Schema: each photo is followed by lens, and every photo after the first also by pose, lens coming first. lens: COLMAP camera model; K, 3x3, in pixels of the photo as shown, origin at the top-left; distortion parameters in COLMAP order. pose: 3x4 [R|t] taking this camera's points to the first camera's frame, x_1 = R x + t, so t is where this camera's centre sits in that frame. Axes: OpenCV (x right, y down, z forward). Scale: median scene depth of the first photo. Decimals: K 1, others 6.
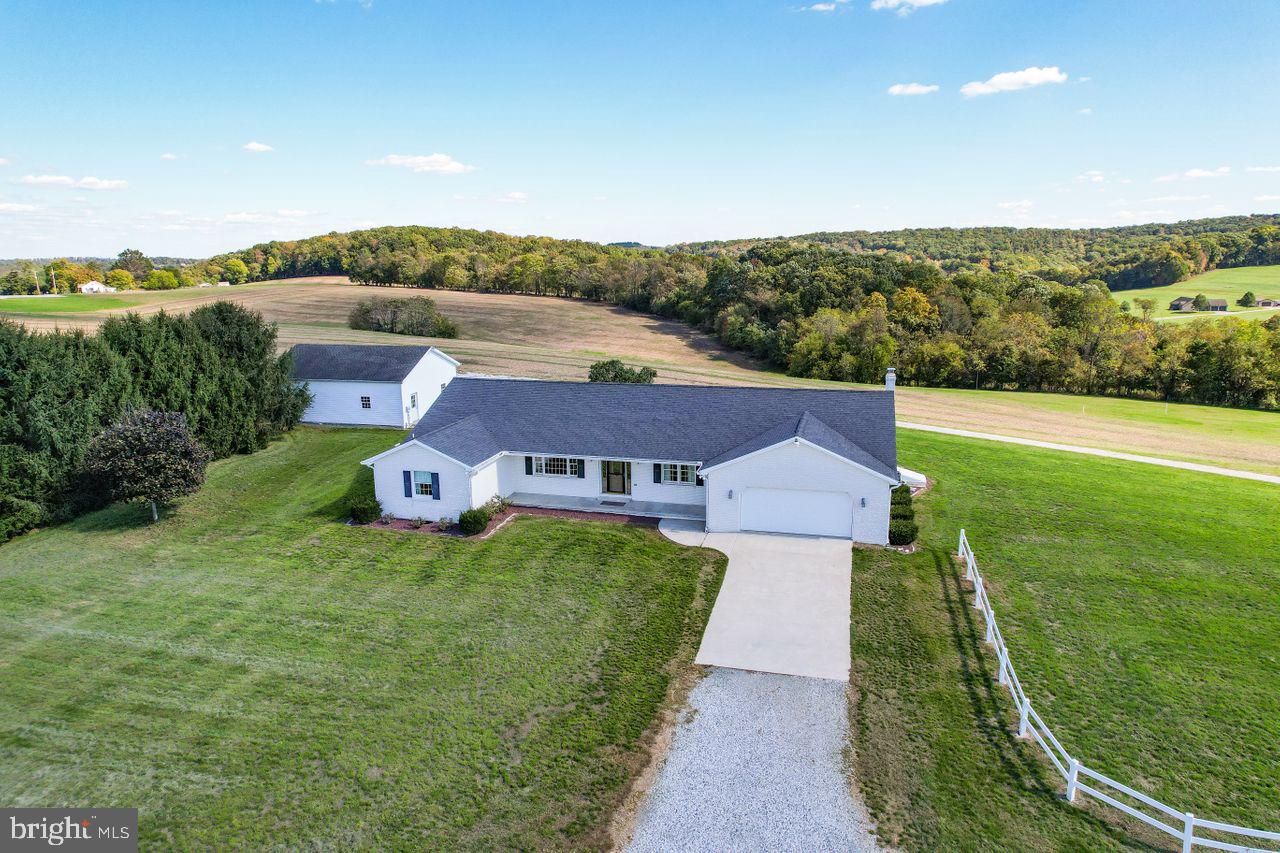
lens RADIAL K [[808.8, 0, 640.0], [0, 808.8, 426.5], [0, 0, 1]] dist [-0.105297, 0.078562]
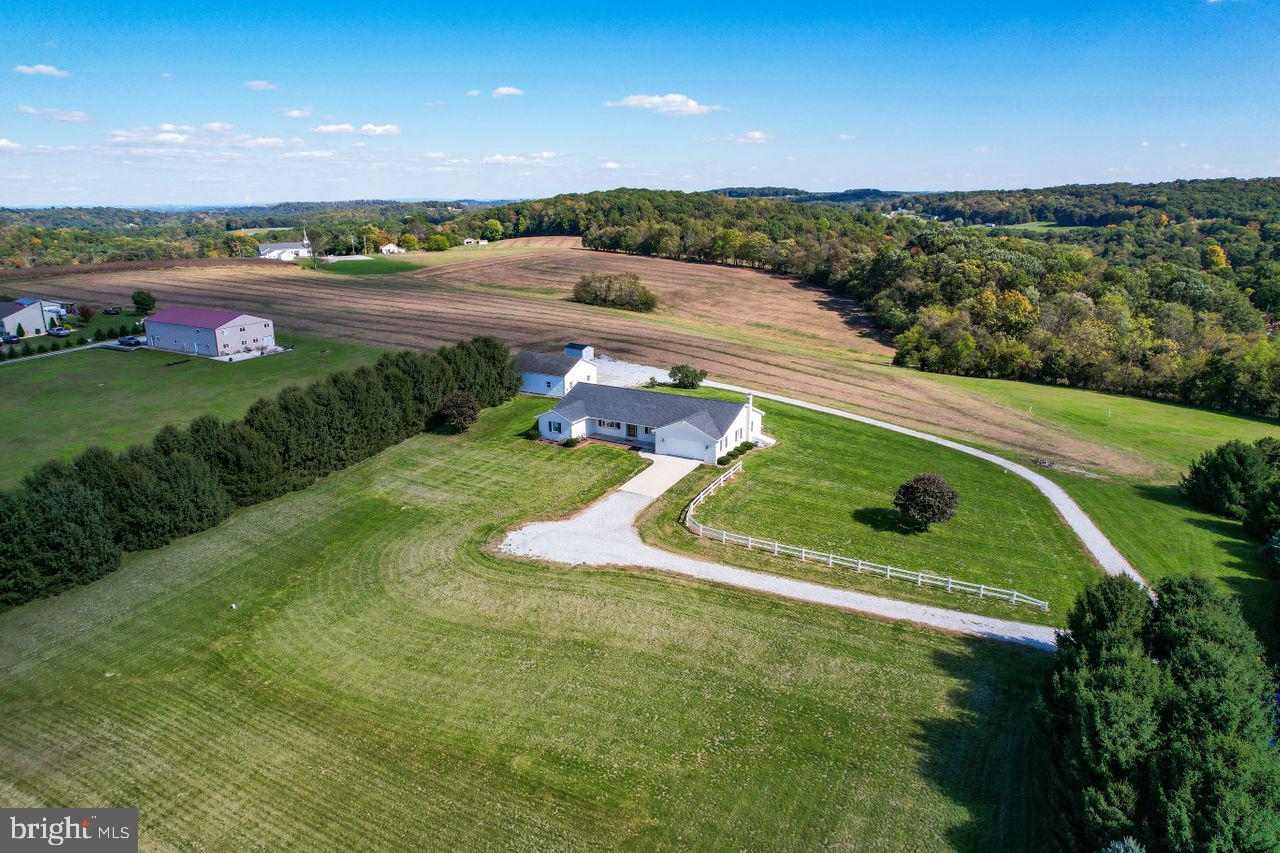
lens RADIAL K [[808.8, 0, 640.0], [0, 808.8, 426.5], [0, 0, 1]] dist [-0.105297, 0.078562]
pose [[0.957956, 0.081052, -0.275230, 0.101771], [-0.061351, 0.994948, 0.079463, -0.022085], [0.280280, -0.059236, 0.958089, -0.205853]]
